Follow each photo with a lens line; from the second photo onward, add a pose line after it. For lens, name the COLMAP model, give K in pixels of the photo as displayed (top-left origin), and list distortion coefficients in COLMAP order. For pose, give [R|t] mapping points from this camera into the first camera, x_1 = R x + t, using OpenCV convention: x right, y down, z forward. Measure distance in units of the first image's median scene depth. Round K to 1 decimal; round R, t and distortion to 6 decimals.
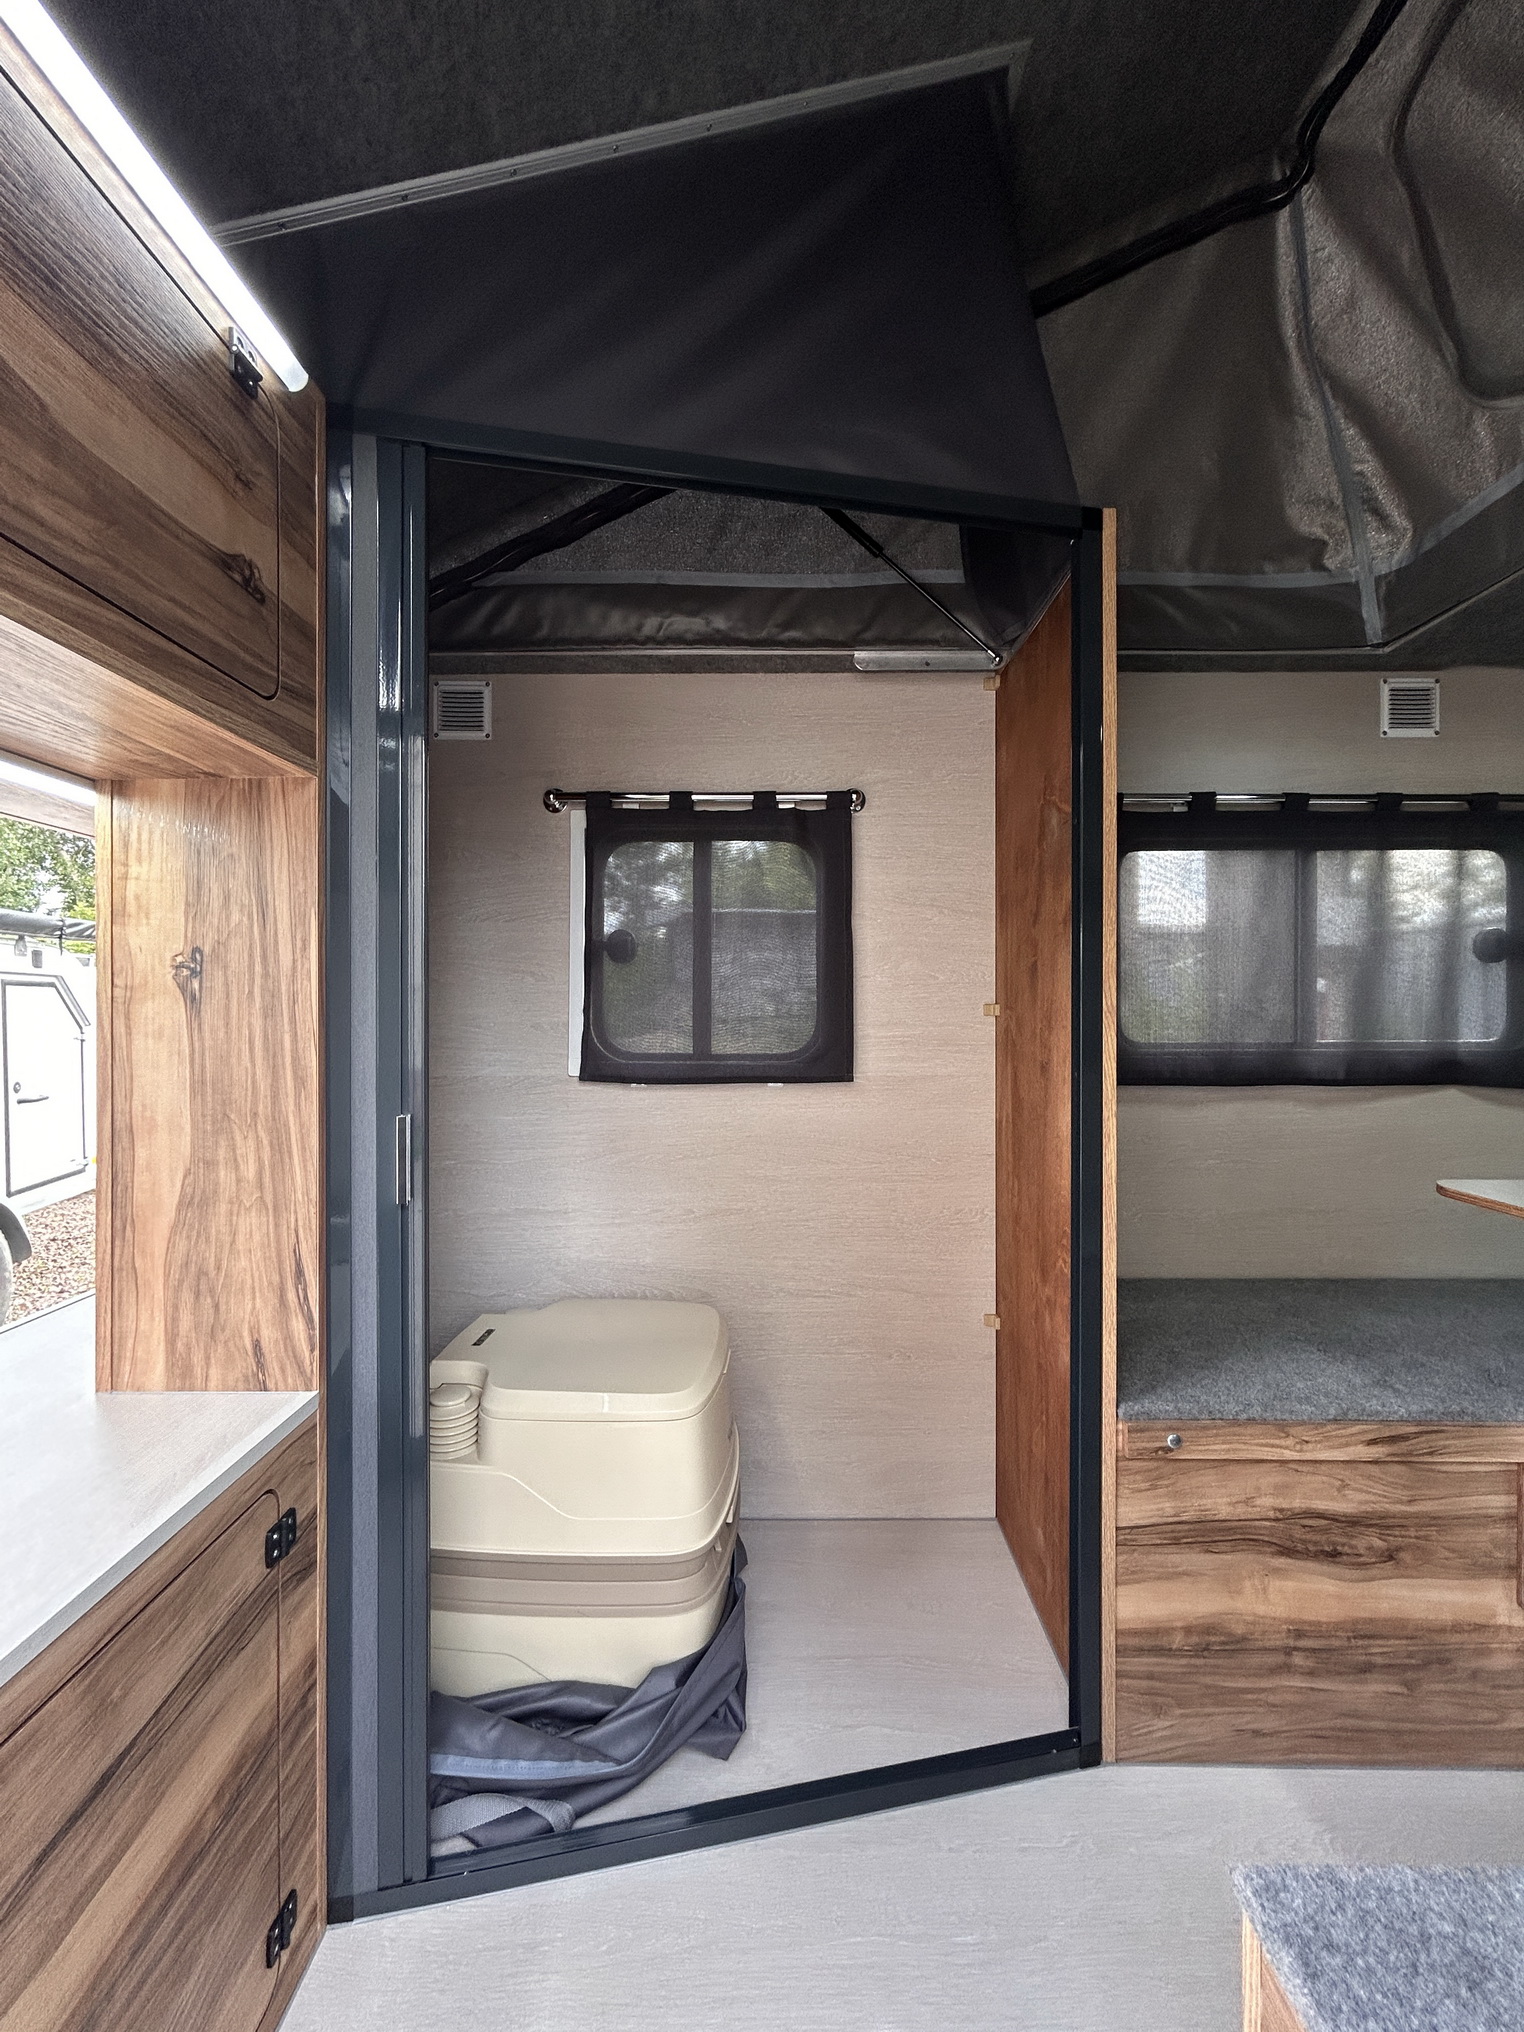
lens RADIAL K [[820.2, 0, 759.8], [0, 820.2, 1012.1], [0, 0, 1]] dist [-0.000610, 0.000193]
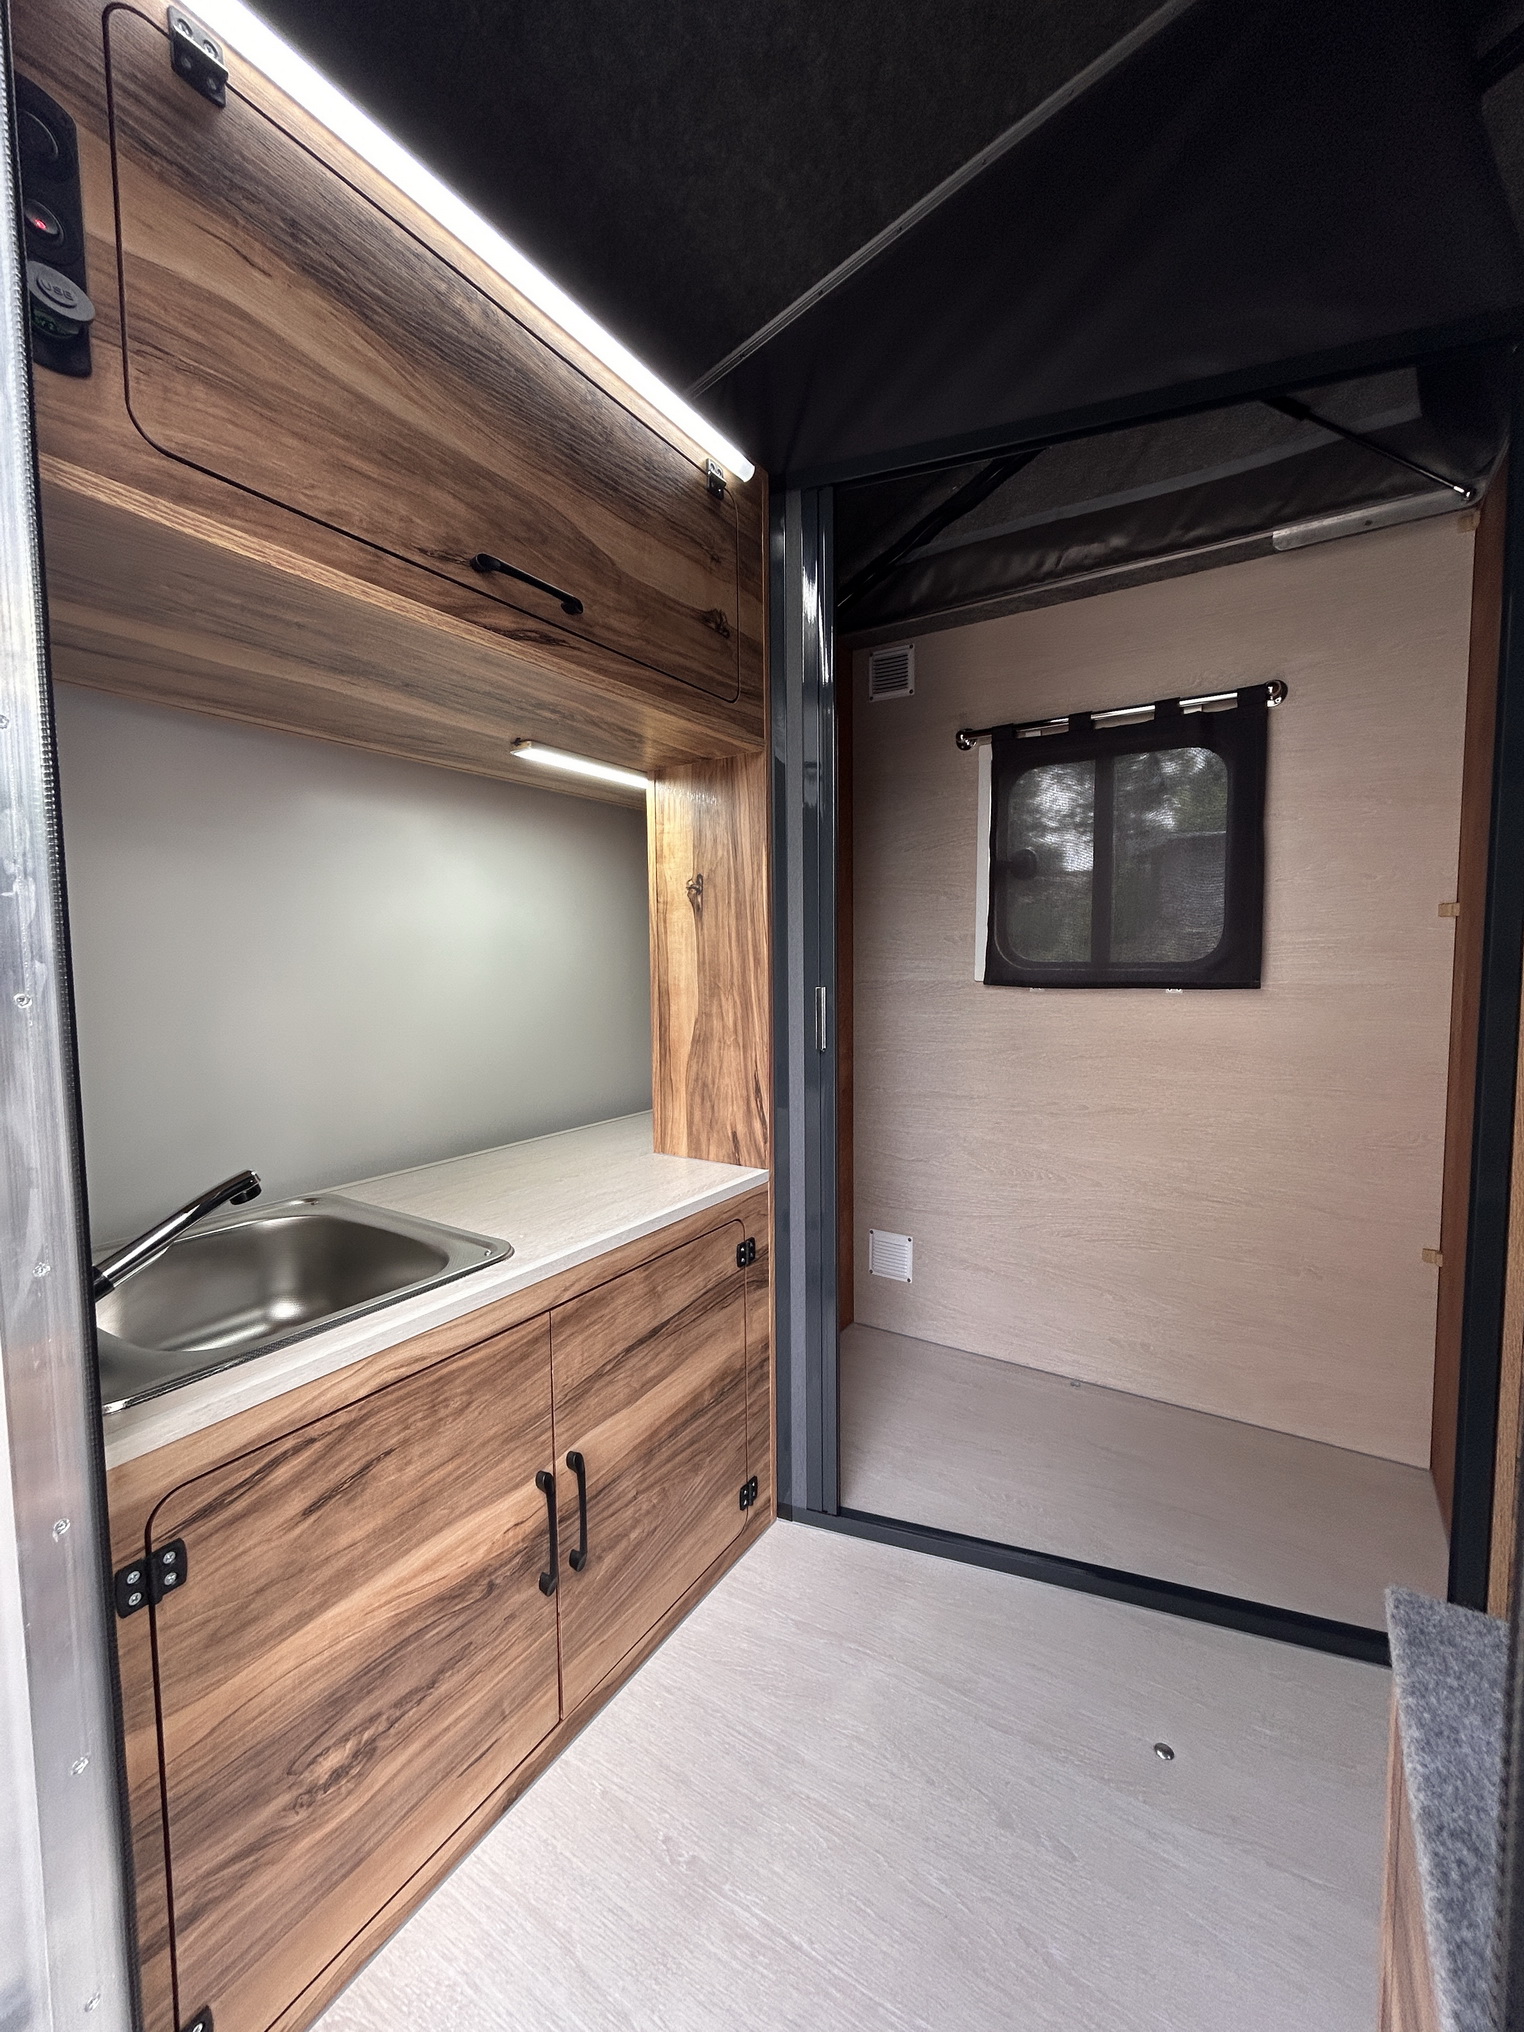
lens RADIAL K [[819.1, 0, 766.6], [0, 819.1, 1011.8], [0, 0, 1]] dist [-0.001402, 0.000784]
pose [[0.847959, 0.029289, -0.529251, 0.190908], [0.007846, 0.997669, 0.067784, 0.060137], [0.530003, -0.061631, 0.845753, -0.196200]]
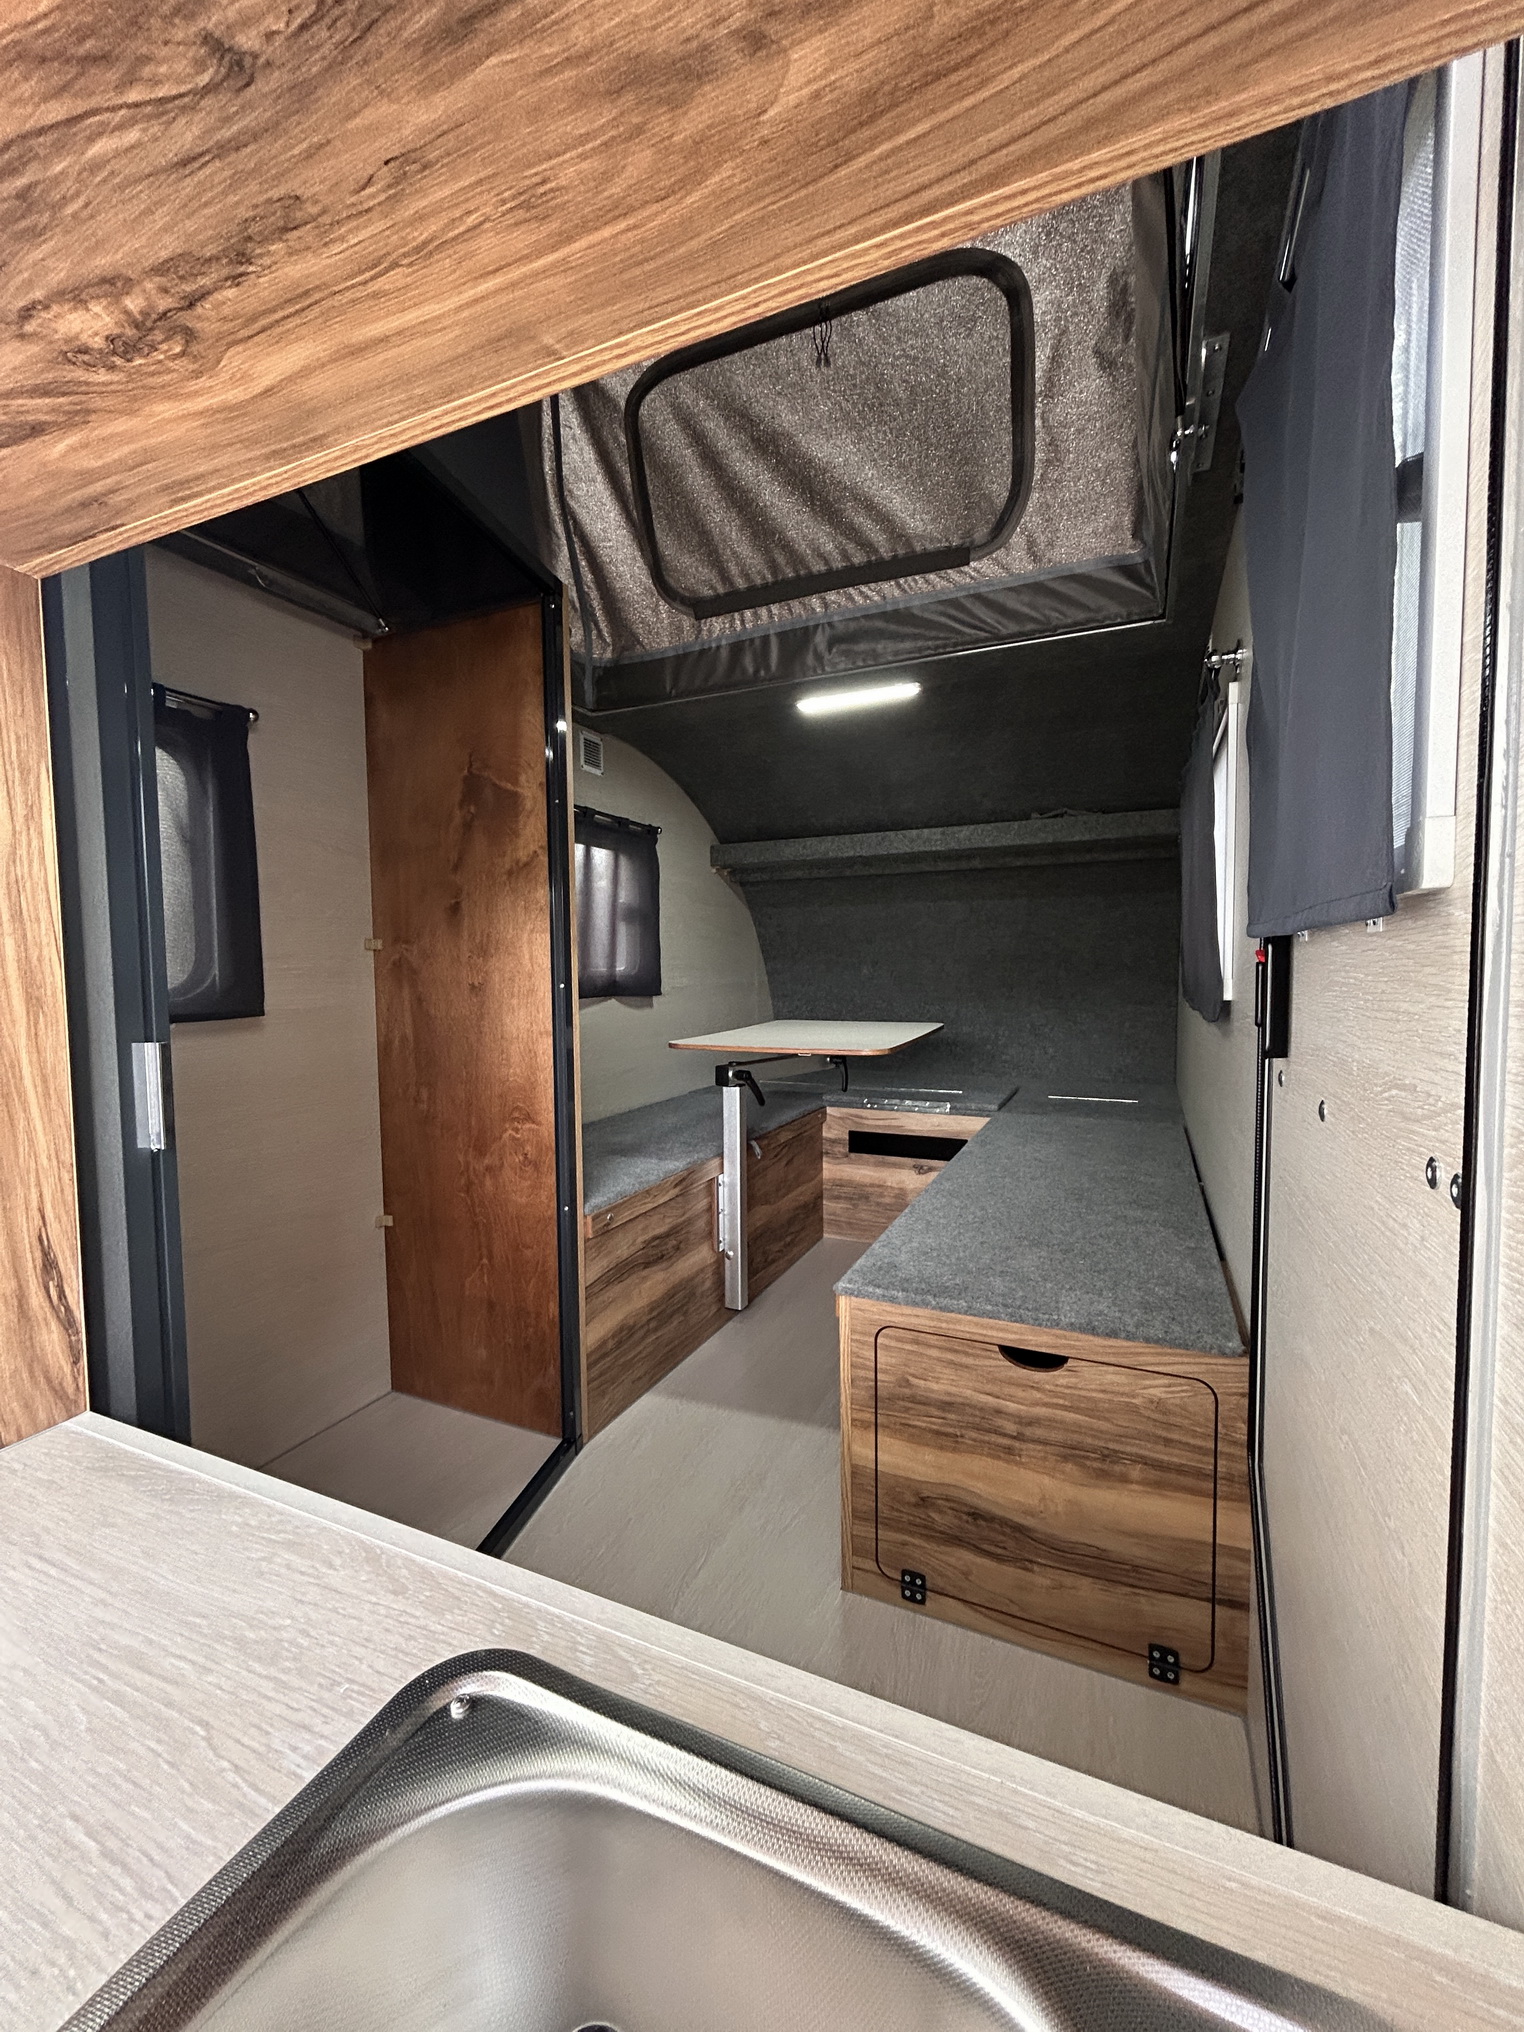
lens RADIAL K [[820.8, 0, 768.2], [0, 820.8, 1012.1], [0, 0, 1]] dist [-0.009945, -0.000004]
pose [[0.402431, -0.056723, 0.913691, -0.769513], [0.012021, 0.998320, 0.056682, 0.048046], [-0.915371, -0.011827, 0.402437, 0.102285]]
